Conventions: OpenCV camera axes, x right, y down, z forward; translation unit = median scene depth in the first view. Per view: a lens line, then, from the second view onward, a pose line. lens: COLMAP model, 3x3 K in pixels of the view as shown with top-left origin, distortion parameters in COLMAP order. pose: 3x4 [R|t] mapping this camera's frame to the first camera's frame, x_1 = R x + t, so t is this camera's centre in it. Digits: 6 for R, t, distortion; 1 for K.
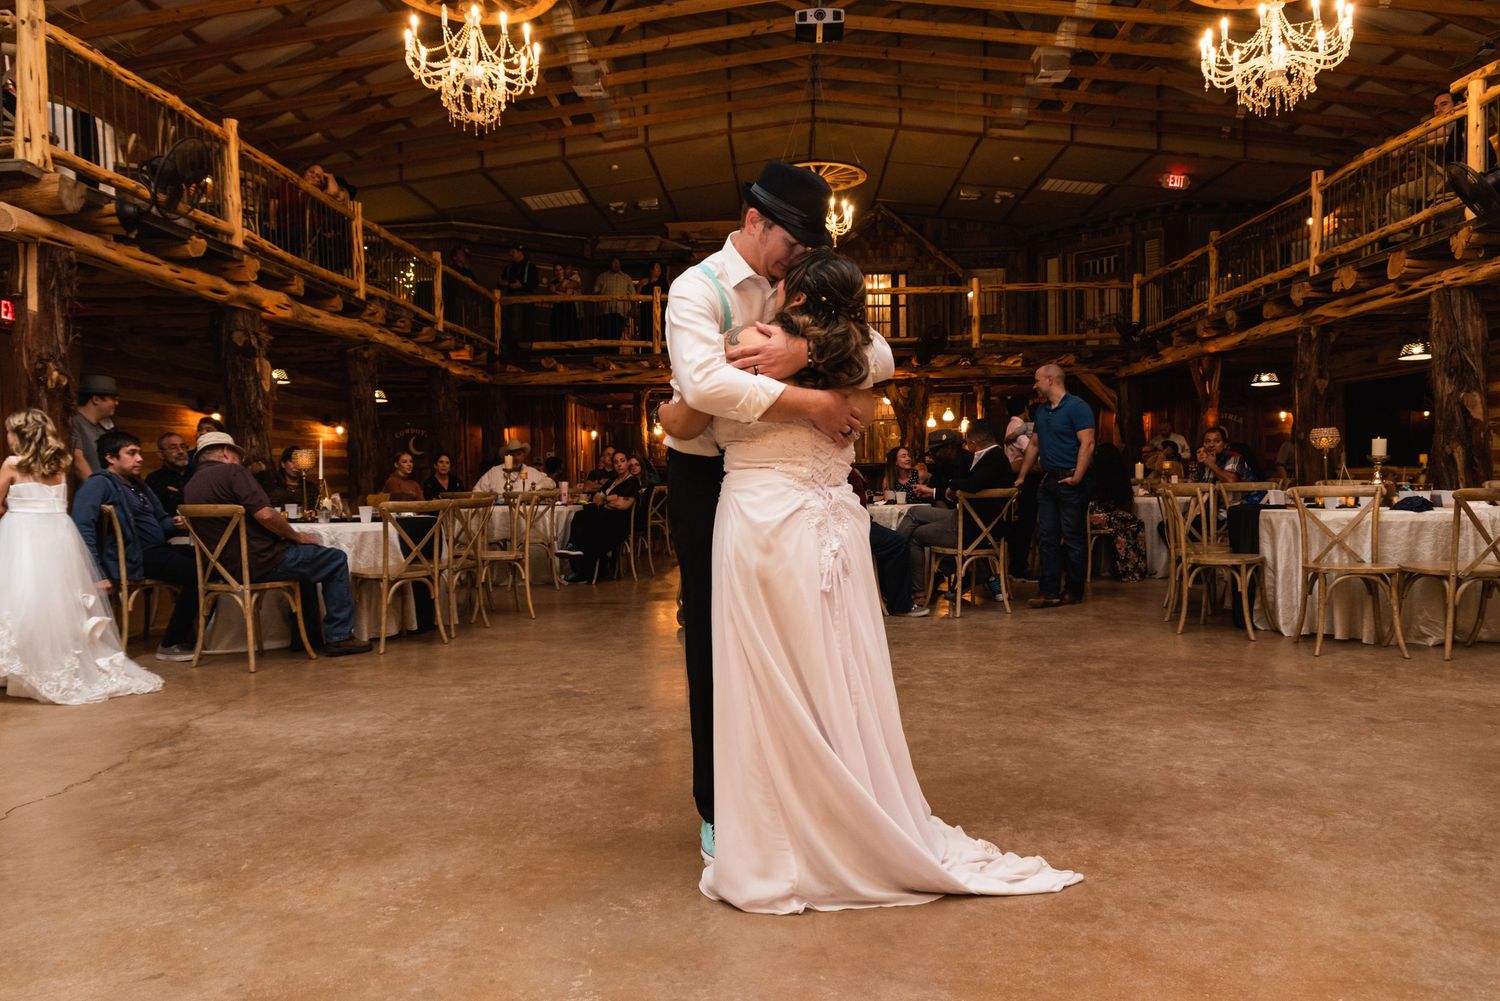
lens RADIAL K [[999.1, 0, 713.6], [0, 999.1, 496.1], [0, 0, 1]] dist [0.002224, -0.000246]
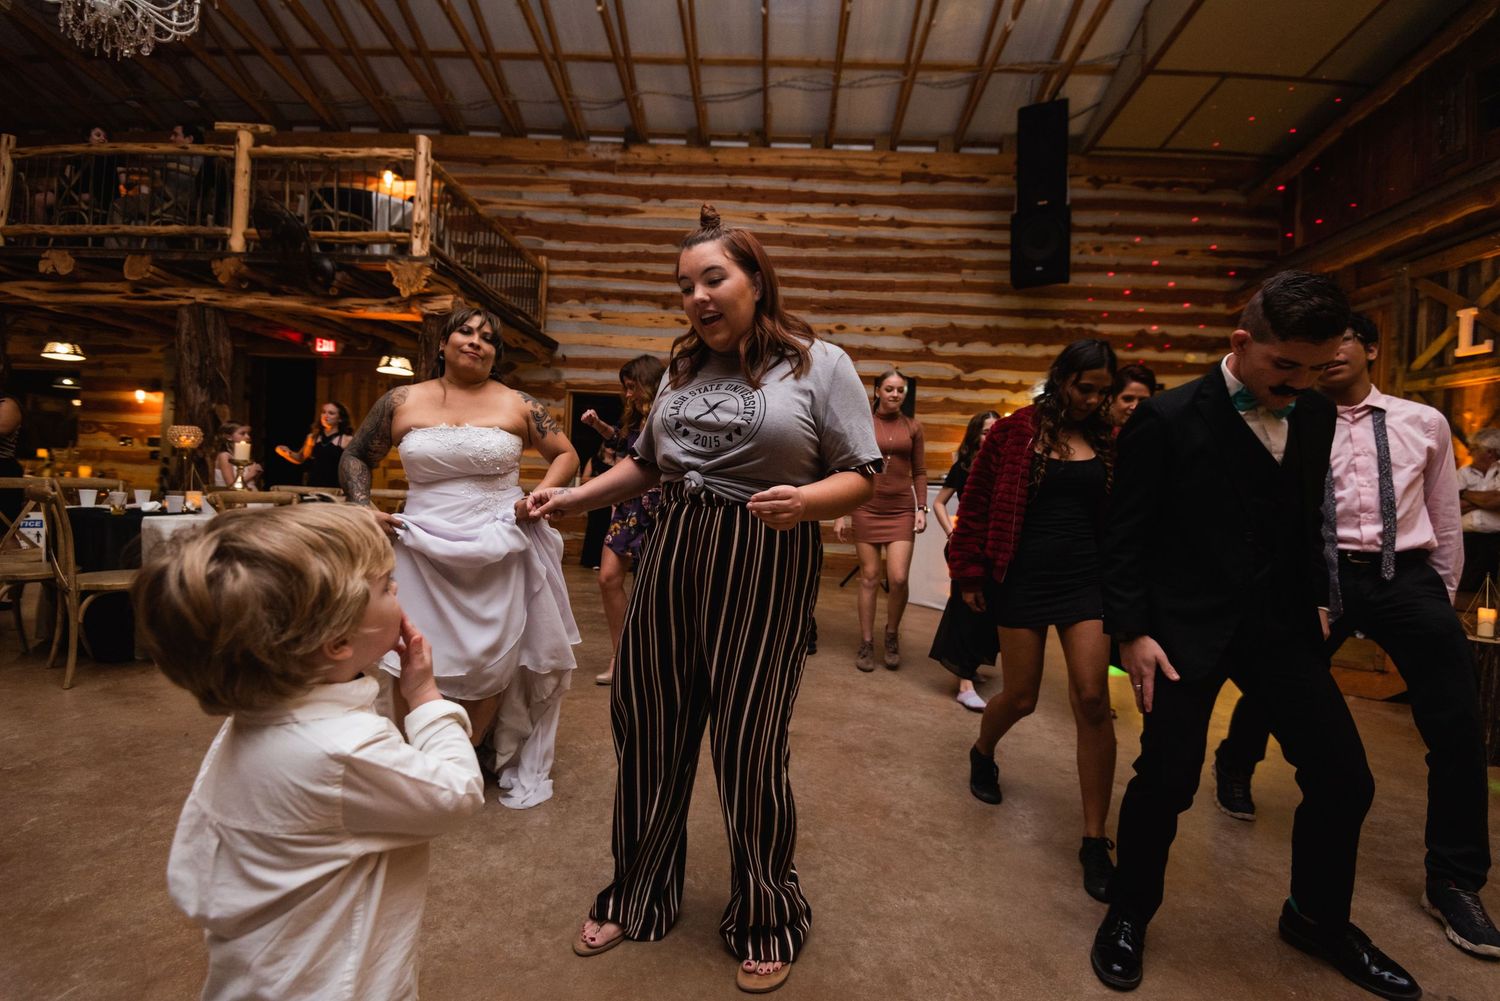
lens RADIAL K [[682.9, 0, 750.0], [0, 682.9, 500.5], [0, 0, 1]] dist [0.015581, -0.020958]
pose [[-0.030955, 0.001893, 0.999519, -0.027288], [-0.024058, 0.999707, -0.002638, -0.008117], [-0.999231, -0.024128, -0.030900, 0.413683]]
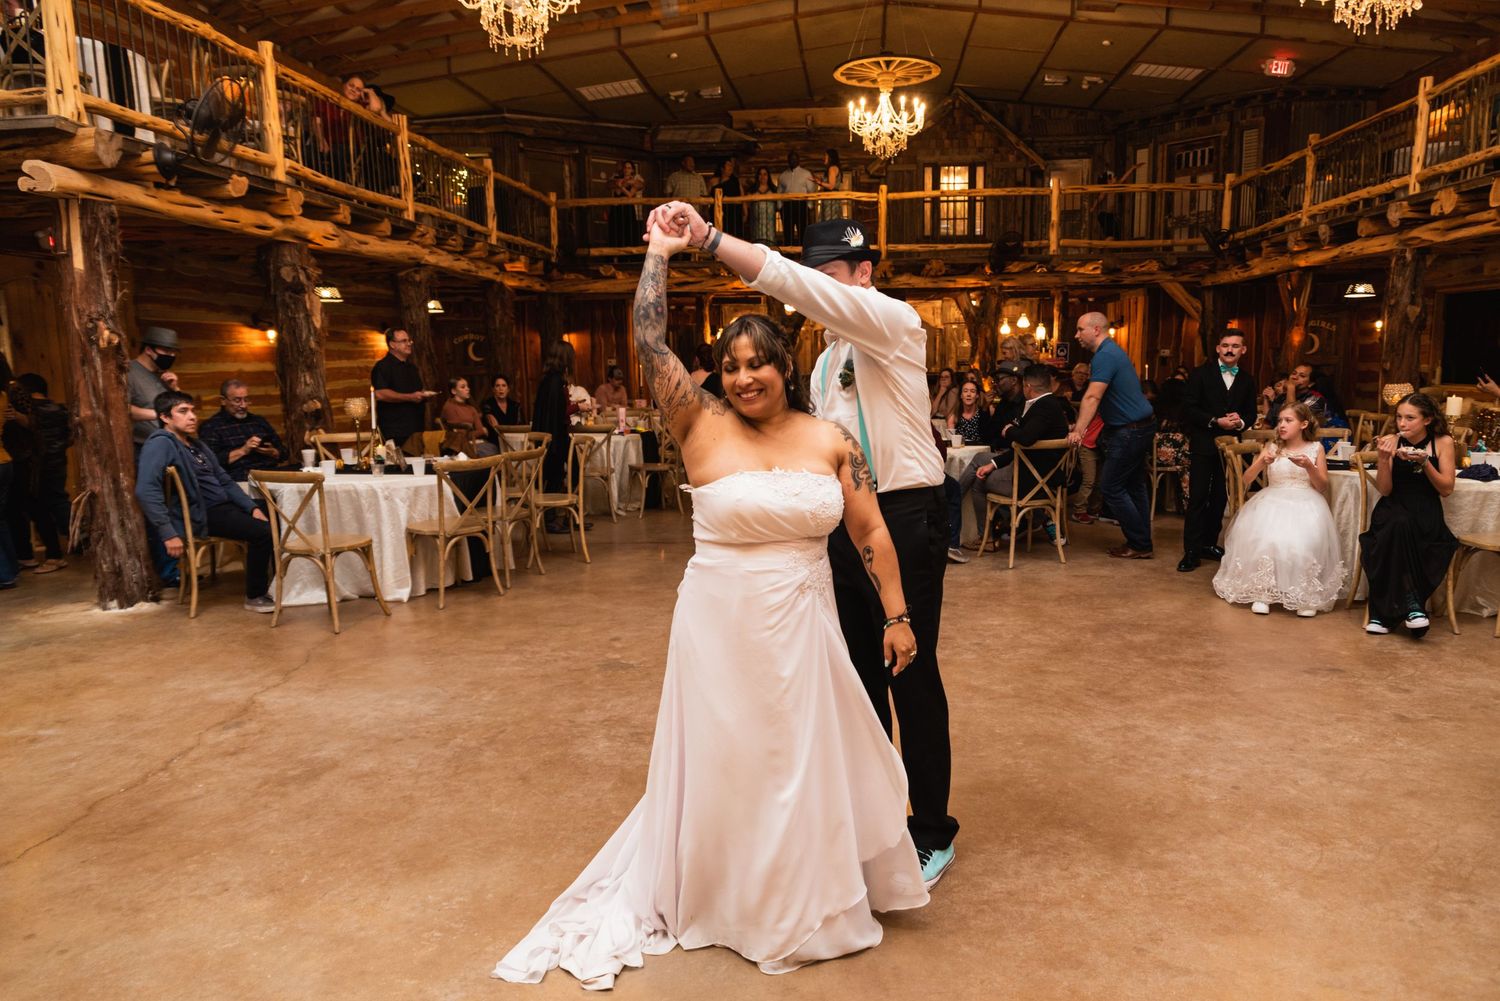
lens RADIAL K [[1026.7, 0, 750.0], [0, 1026.7, 500.5], [0, 0, 1]] dist [0.005963, -0.004188]
pose [[0.999274, 0.003963, -0.037903, 0.022008], [0.000817, 0.992123, 0.125266, -0.069482], [0.038101, -0.125206, 0.991399, -0.015644]]
